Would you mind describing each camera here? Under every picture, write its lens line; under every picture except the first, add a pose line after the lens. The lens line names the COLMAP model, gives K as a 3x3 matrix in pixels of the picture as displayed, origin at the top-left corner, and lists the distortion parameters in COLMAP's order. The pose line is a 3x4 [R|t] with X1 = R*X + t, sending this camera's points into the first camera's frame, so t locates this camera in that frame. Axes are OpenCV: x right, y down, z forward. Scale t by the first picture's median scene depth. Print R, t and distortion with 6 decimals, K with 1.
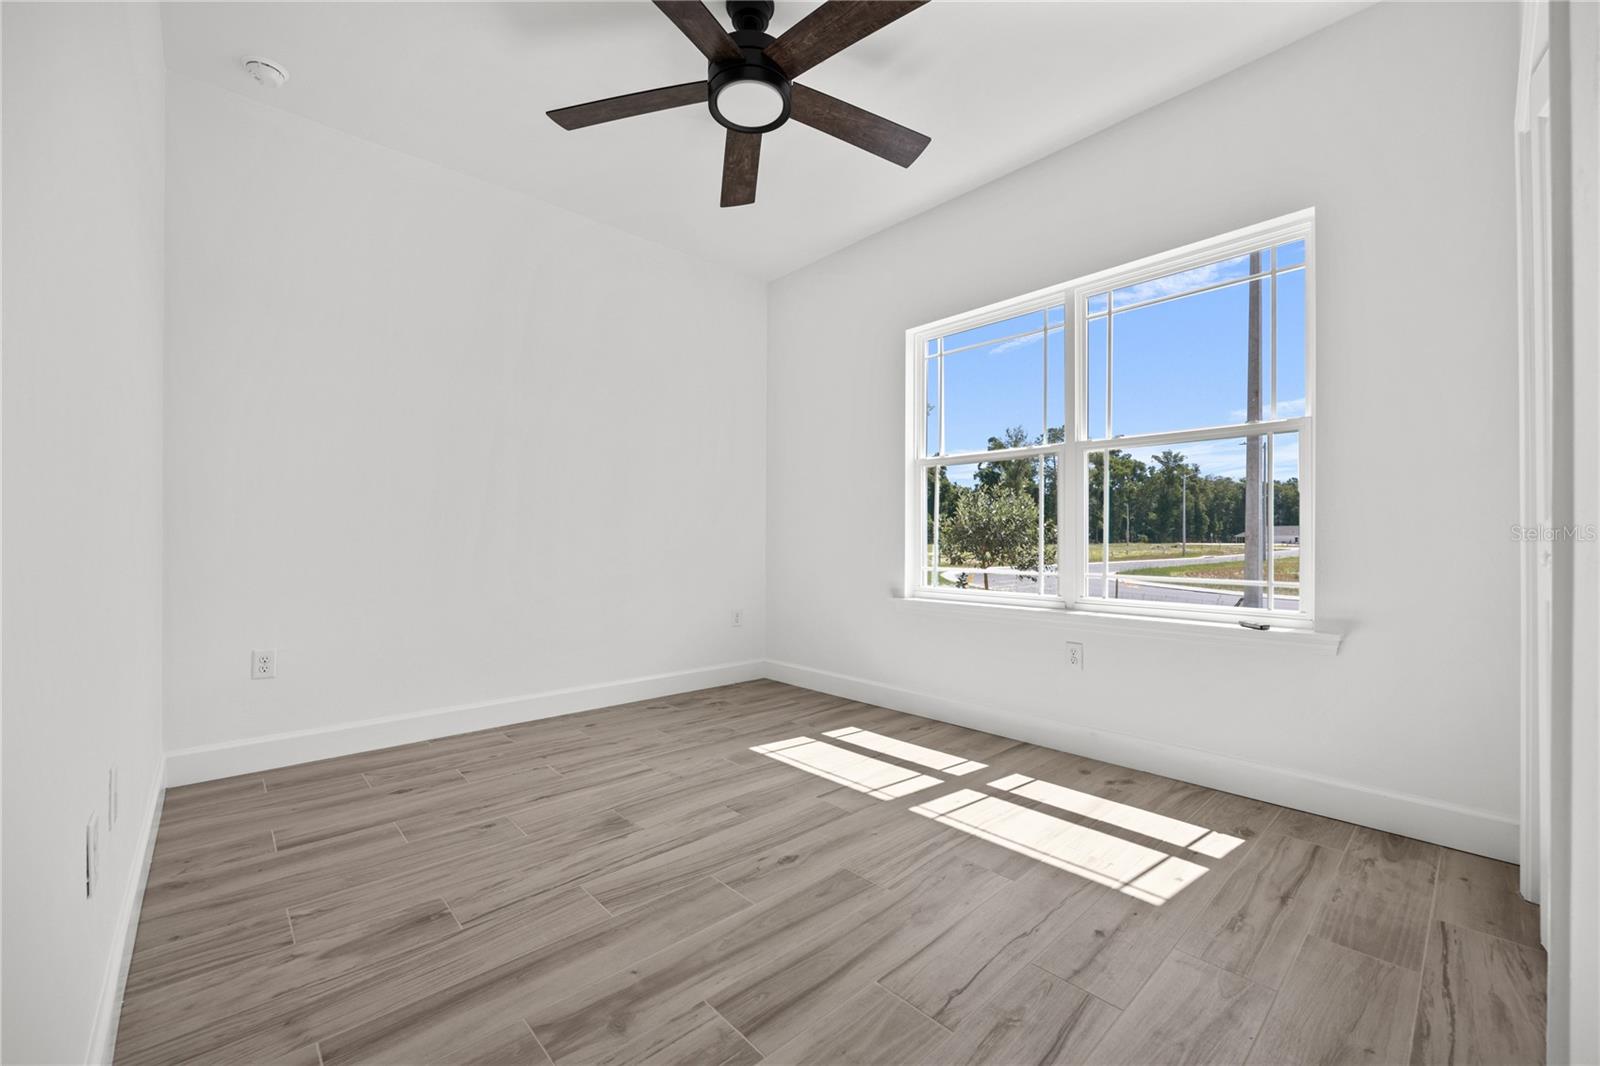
lens RADIAL K [[638.3, 0, 799.0], [0, 638.3, 523.6], [0, 0, 1]] dist [-0.000823, -0.000159]
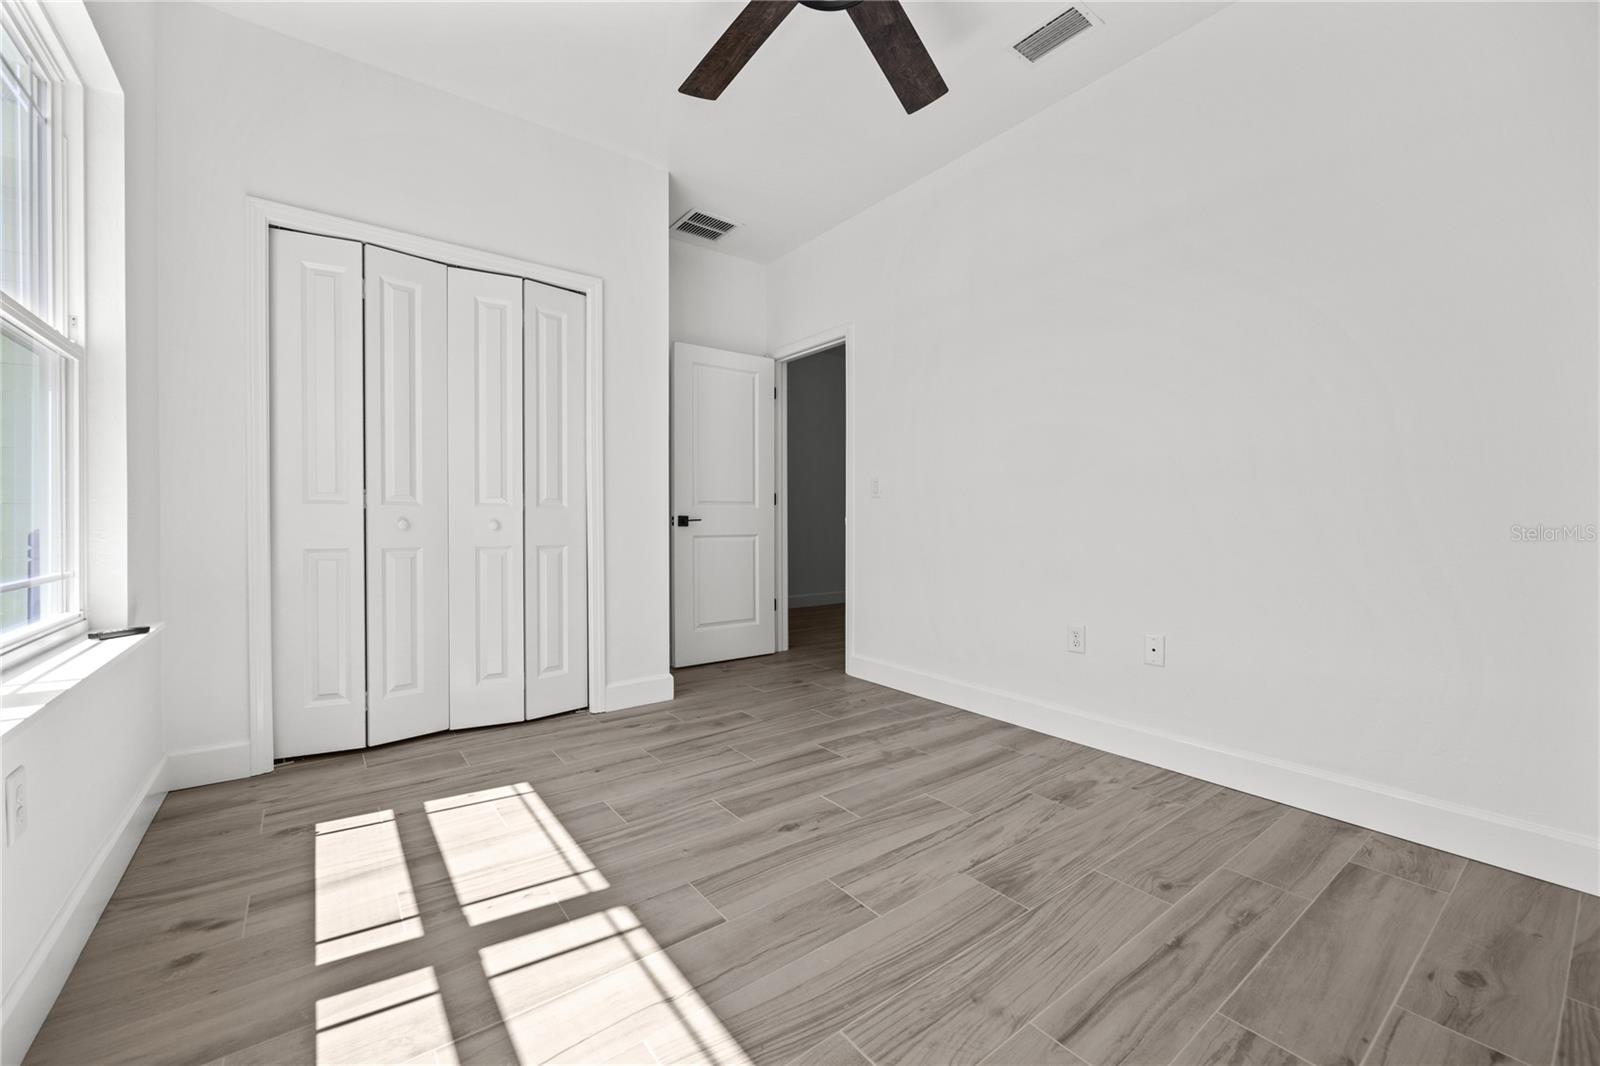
lens RADIAL K [[638.3, 0, 799.0], [0, 638.3, 523.6], [0, 0, 1]] dist [-0.000823, -0.000159]
pose [[-0.995111, -0.004618, 0.098657, -0.128863], [-0.006574, 0.999788, -0.019512, 0.057914], [-0.098546, -0.020065, -0.994930, 1.987740]]
